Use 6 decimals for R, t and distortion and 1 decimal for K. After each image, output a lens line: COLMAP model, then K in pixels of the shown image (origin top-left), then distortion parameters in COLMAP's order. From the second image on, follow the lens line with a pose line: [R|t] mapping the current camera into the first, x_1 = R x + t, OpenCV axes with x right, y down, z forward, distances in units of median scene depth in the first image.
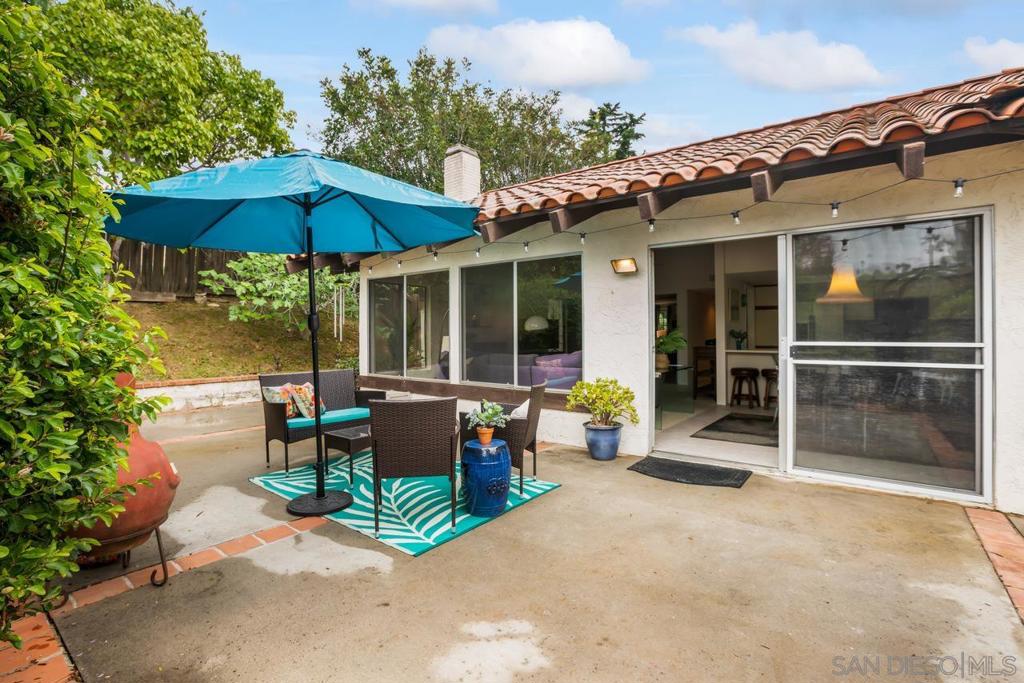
lens RADIAL K [[470.8, 0, 512.0], [0, 470.8, 341.5], [0, 0, 1]] dist [-0.041525, 0.000142]
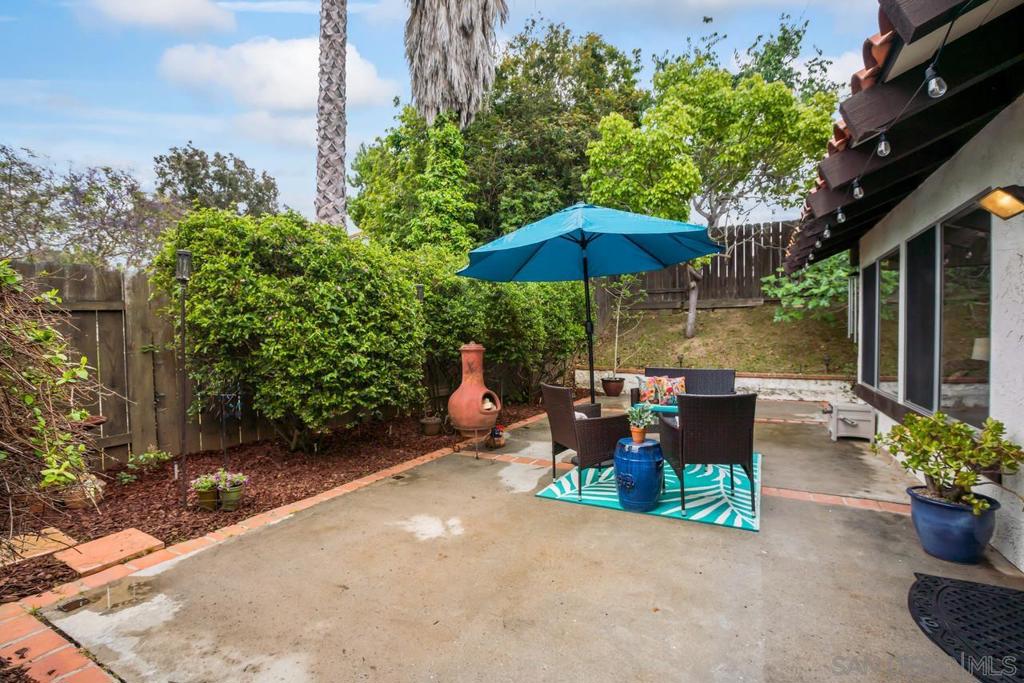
lens RADIAL K [[481.2, 0, 512.0], [0, 481.2, 341.5], [0, 0, 1]] dist [-0.024569, 0.000279]
pose [[0.160861, 0.014741, -0.986867, 1.012832], [-0.011354, 0.999850, 0.013084, -0.016801], [0.986912, 0.009101, 0.161004, 0.587802]]
